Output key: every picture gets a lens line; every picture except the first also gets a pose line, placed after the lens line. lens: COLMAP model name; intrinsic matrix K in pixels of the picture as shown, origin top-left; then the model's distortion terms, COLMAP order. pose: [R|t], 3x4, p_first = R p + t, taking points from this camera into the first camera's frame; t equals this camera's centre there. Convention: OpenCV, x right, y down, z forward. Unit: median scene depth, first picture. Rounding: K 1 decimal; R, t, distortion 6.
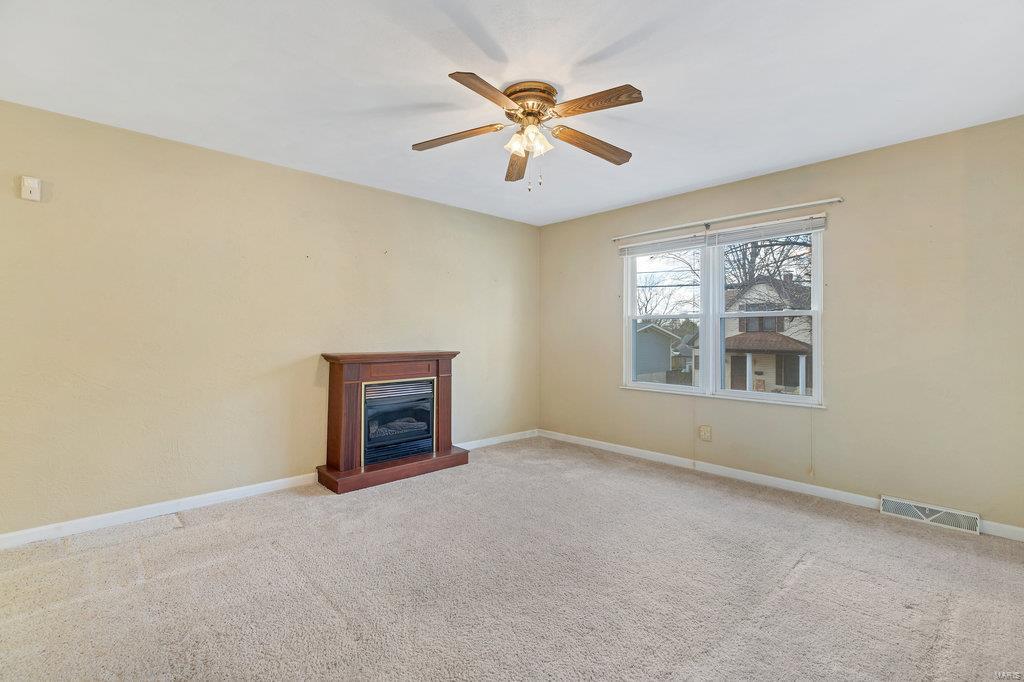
lens RADIAL K [[461.2, 0, 503.6], [0, 461.2, 335.1], [0, 0, 1]] dist [0.003572, 0.001046]
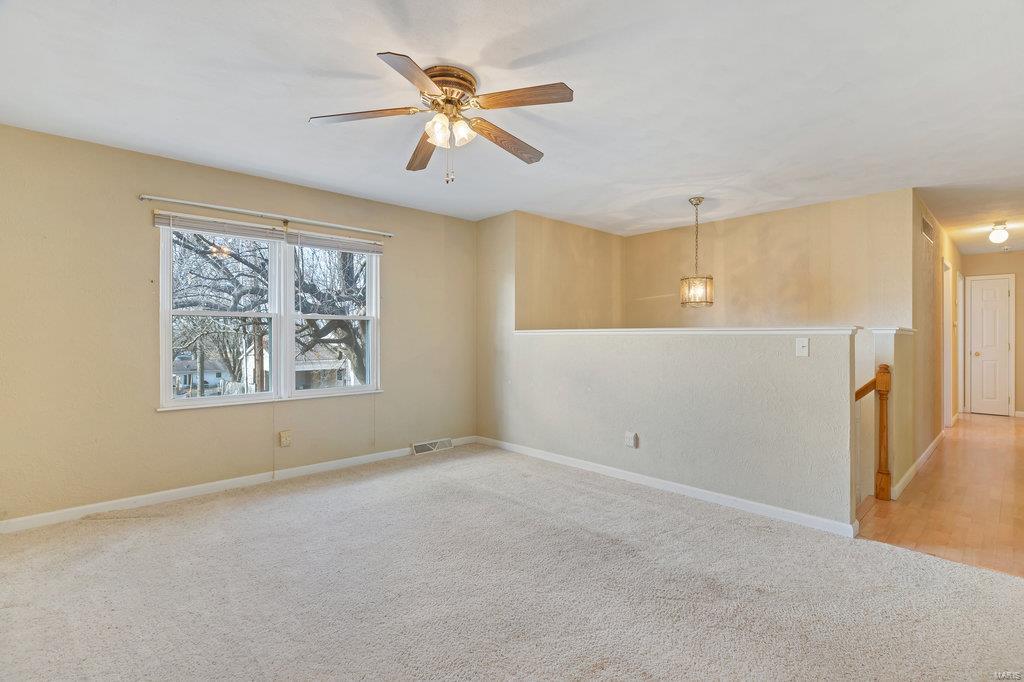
lens RADIAL K [[477.6, 0, 515.3], [0, 477.6, 339.2], [0, 0, 1]] dist [-0.001578, -0.000344]
pose [[-0.000287, -0.004683, 0.999989, -0.334912], [0.005855, 0.999972, 0.004685, 0.002751], [-0.999983, 0.005856, -0.000259, 0.317111]]
